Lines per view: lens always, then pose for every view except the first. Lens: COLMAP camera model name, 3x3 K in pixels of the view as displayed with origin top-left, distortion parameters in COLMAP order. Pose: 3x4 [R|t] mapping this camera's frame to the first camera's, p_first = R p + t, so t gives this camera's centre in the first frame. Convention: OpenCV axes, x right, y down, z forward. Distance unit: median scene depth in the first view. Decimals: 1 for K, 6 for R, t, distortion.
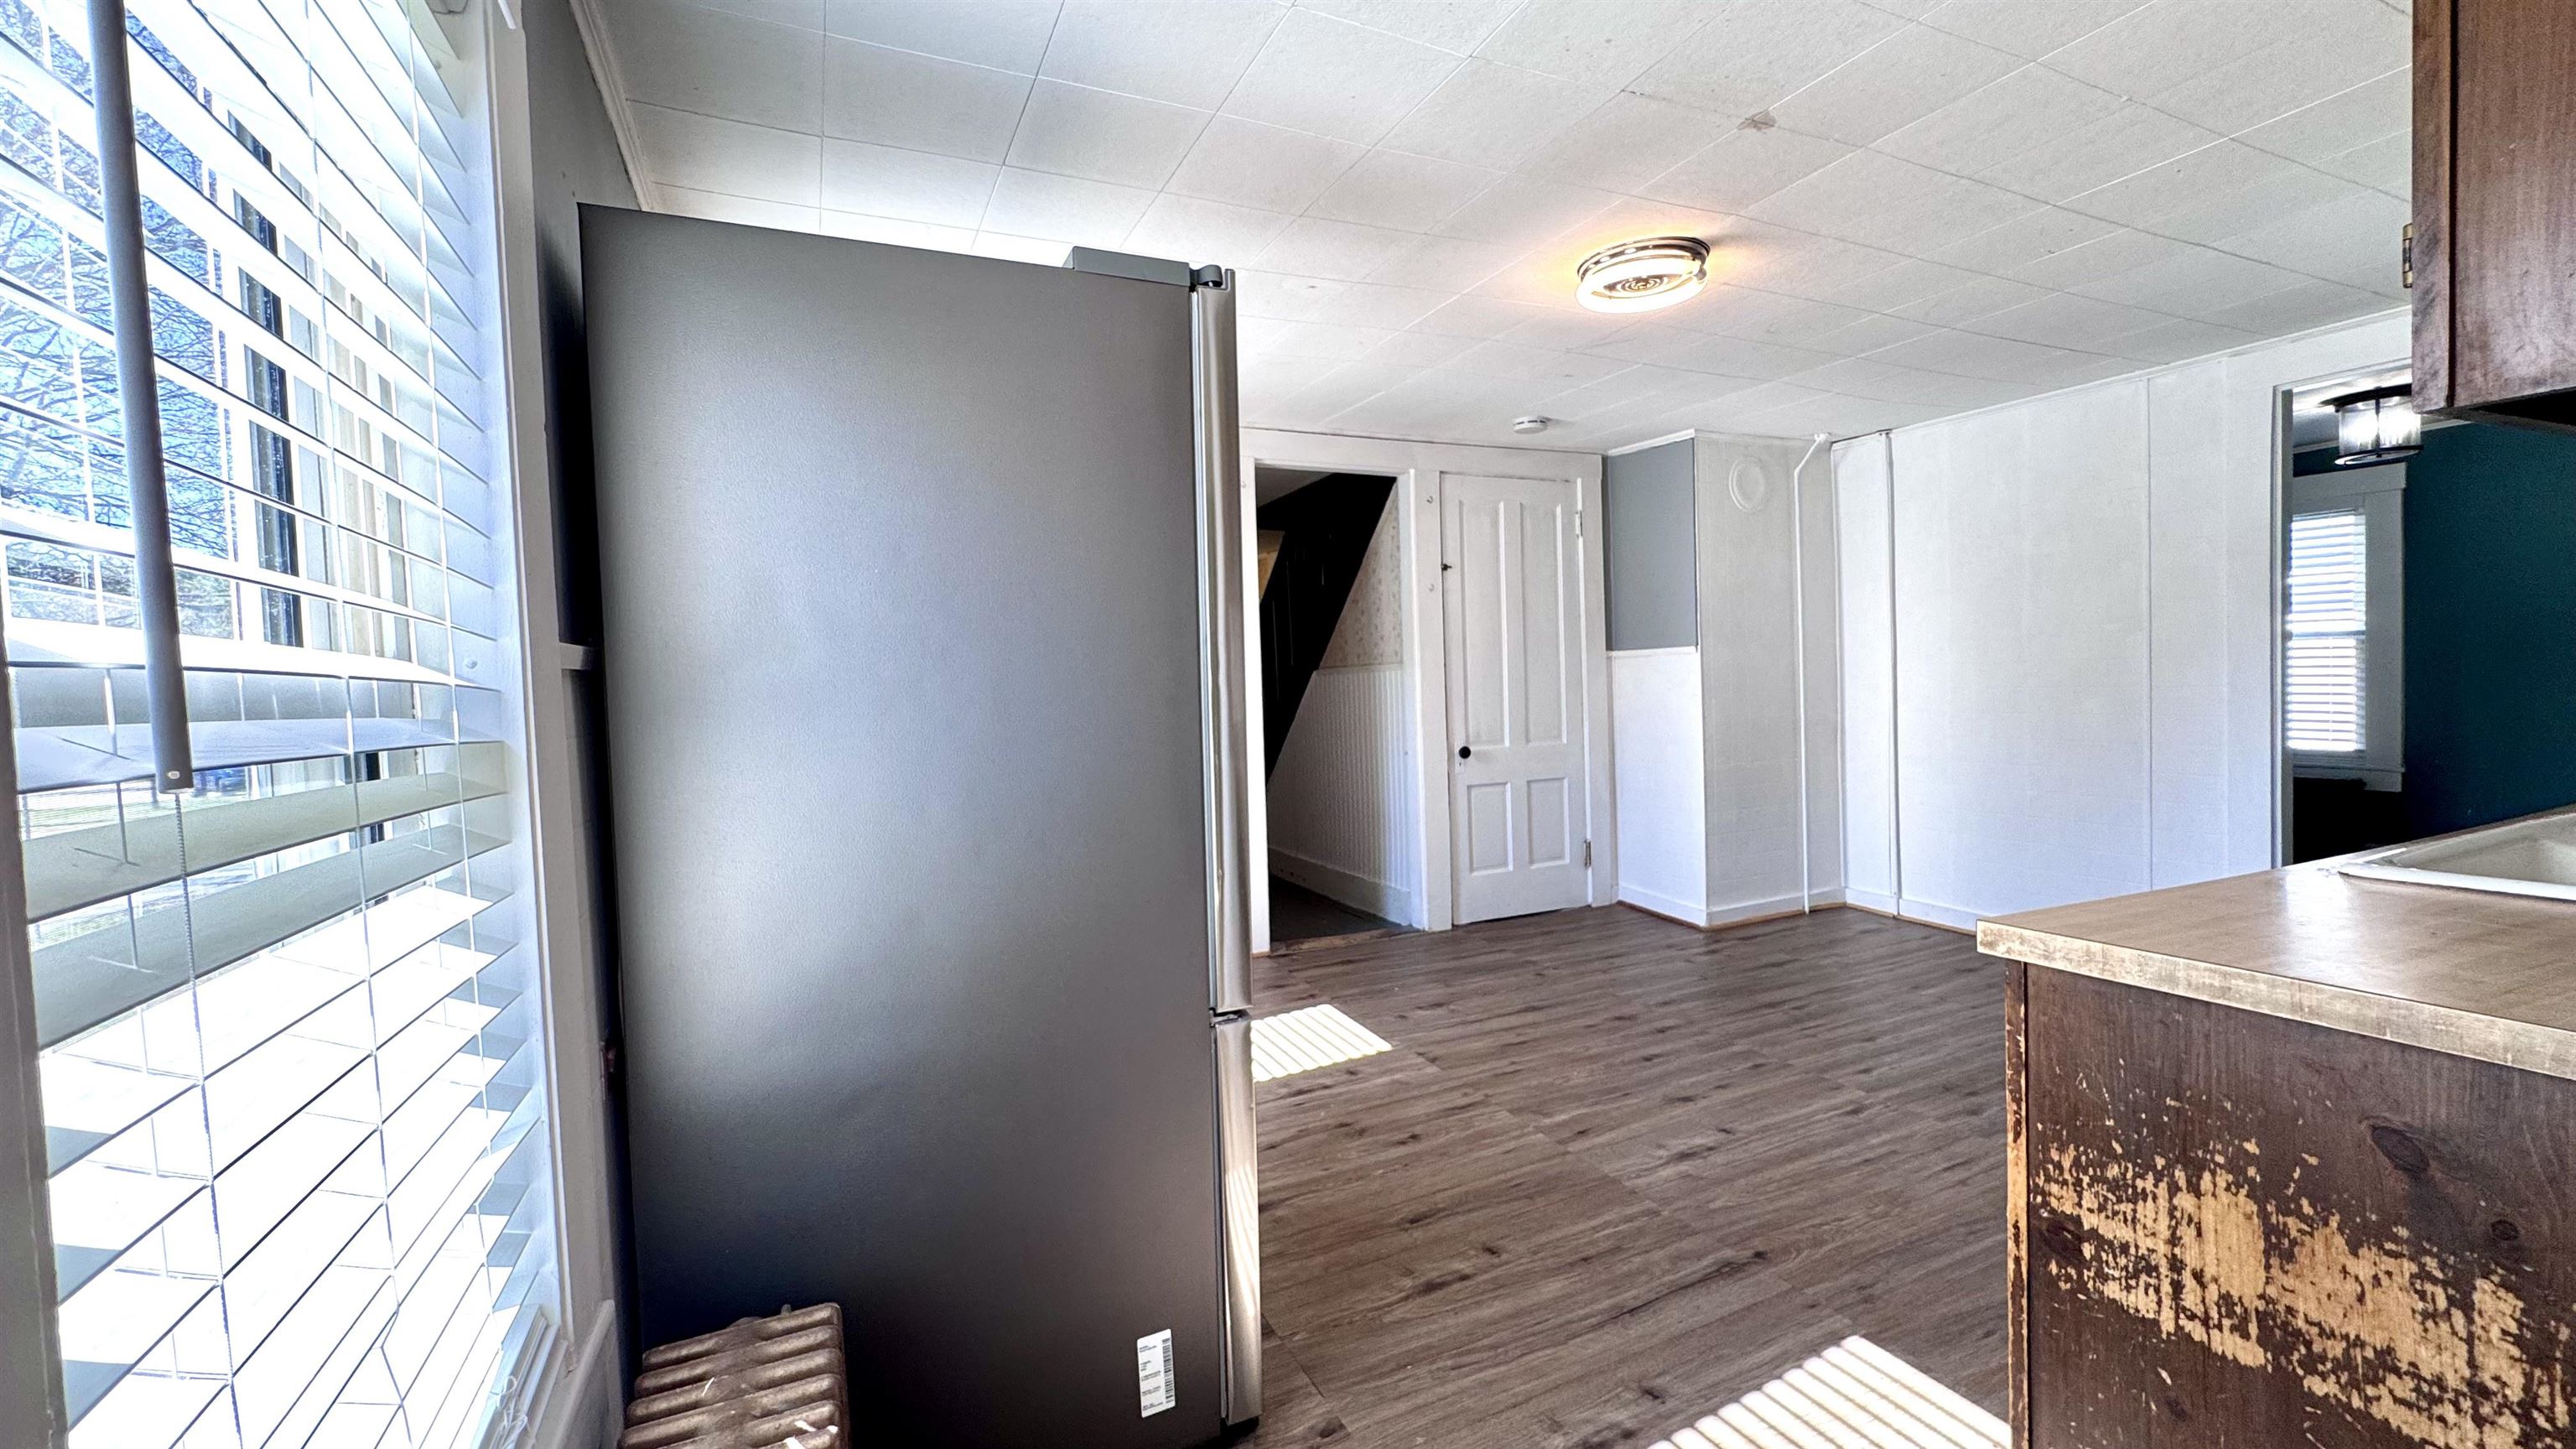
lens RADIAL K [[1029.8, 0, 1288.0], [0, 1029.8, 724.5], [0, 0, 1]] dist [0.000558, 0.000264]
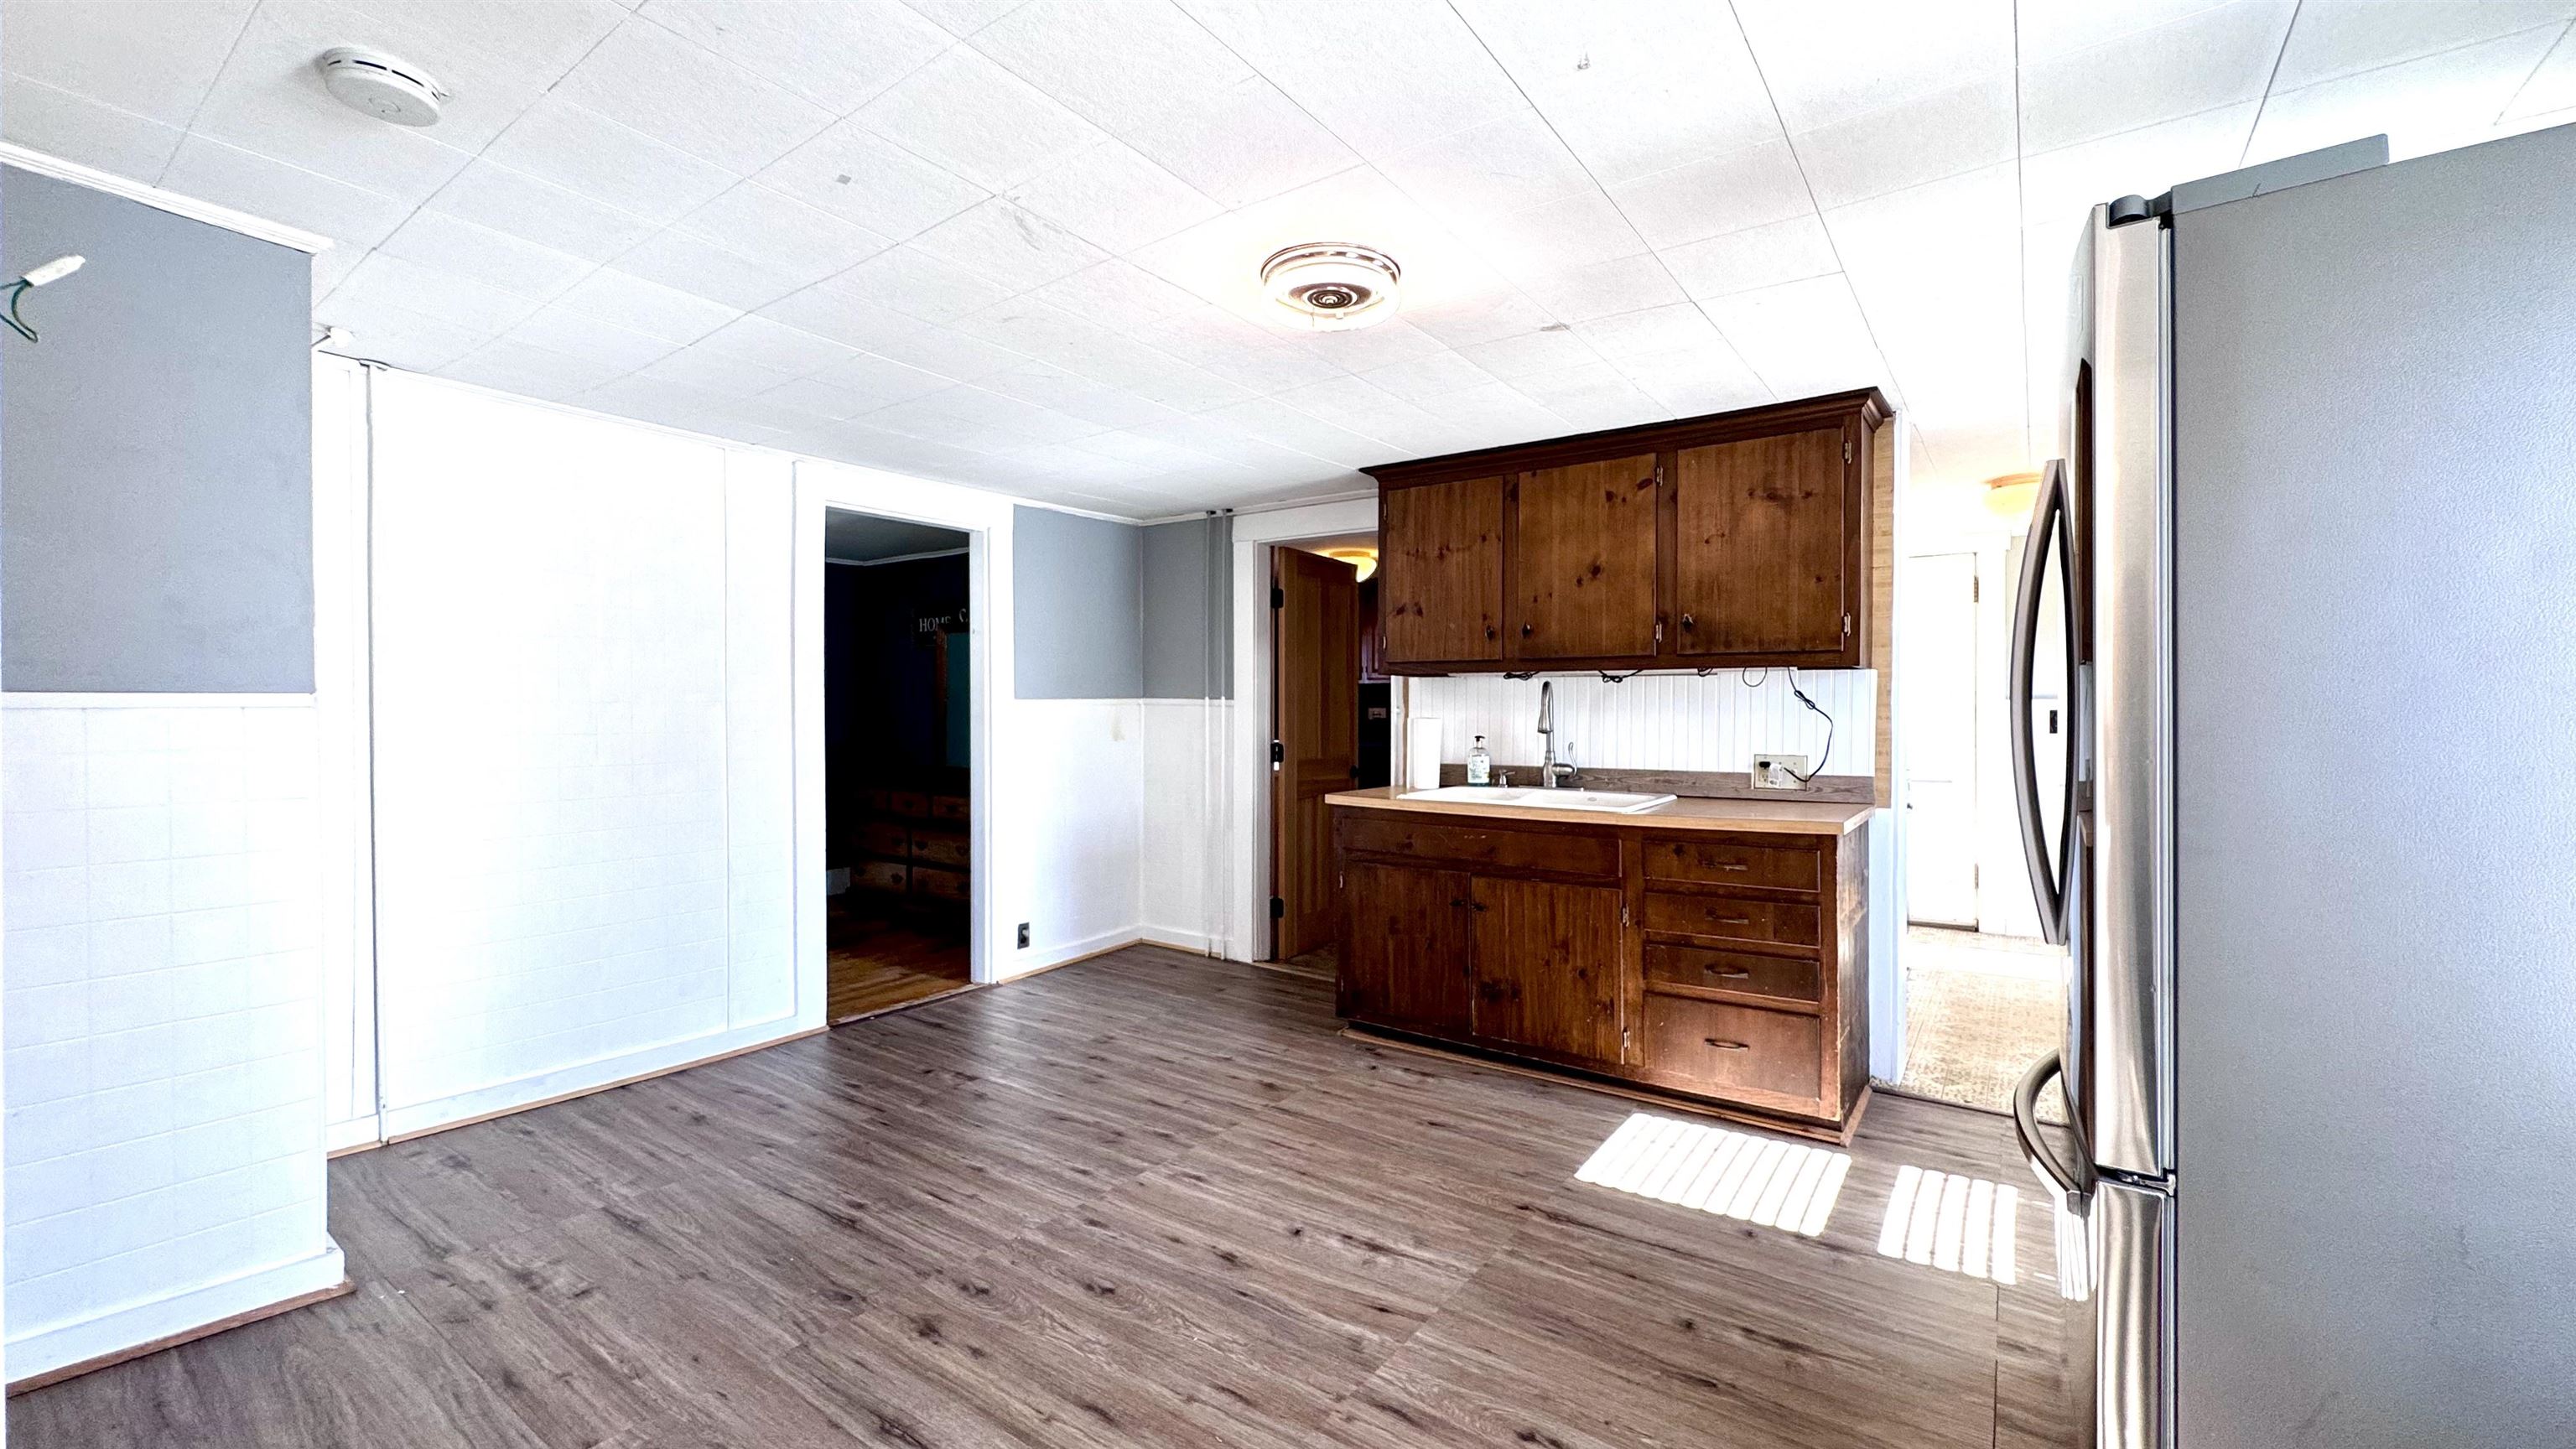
lens RADIAL K [[1030.5, 0, 1286.1], [0, 1030.5, 715.2], [0, 0, 1]] dist [-0.002775, 0.000553]
pose [[-0.482832, 0.028210, 0.875259, -0.330119], [0.057781, 0.998329, -0.000301, -0.057897], [-0.873805, 0.050428, -0.483655, 1.204674]]
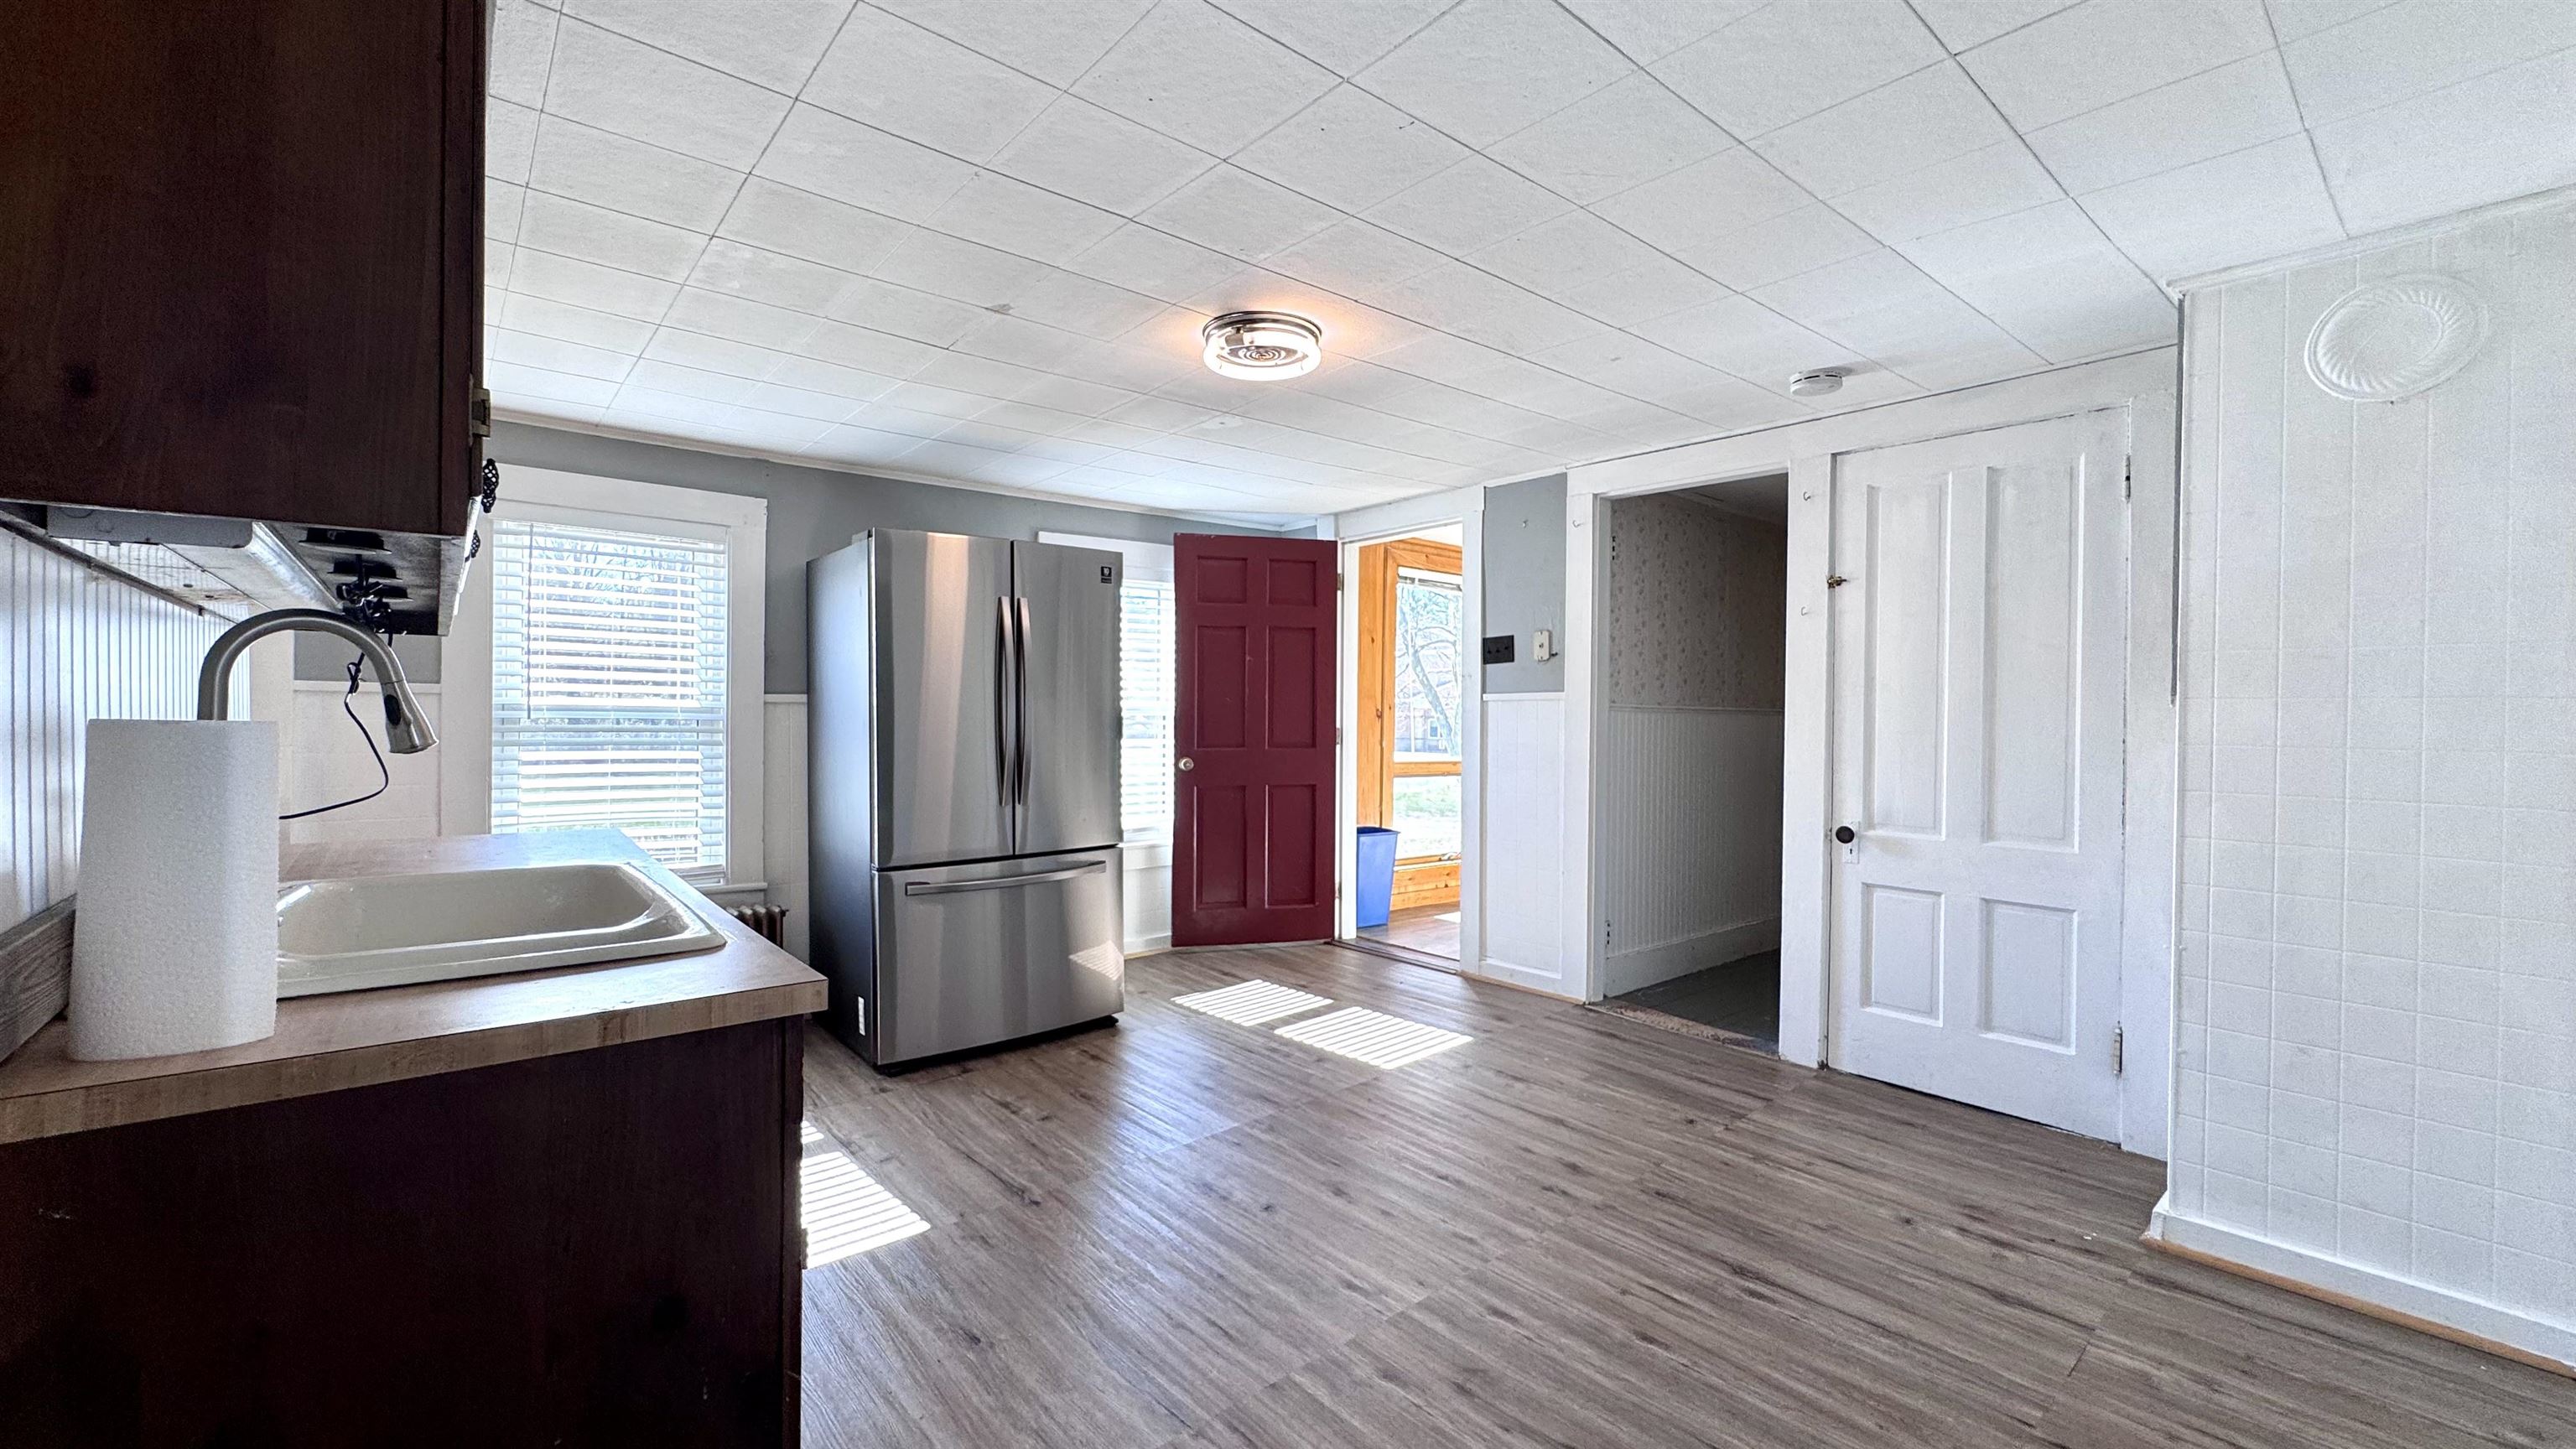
lens RADIAL K [[1030.5, 0, 1286.1], [0, 1030.5, 715.2], [0, 0, 1]] dist [-0.002775, 0.000553]
pose [[0.259371, 0.039466, -0.964971, 1.123800], [-0.061956, 0.997787, 0.024155, -0.072968], [0.963788, 0.053521, 0.261242, 0.623761]]
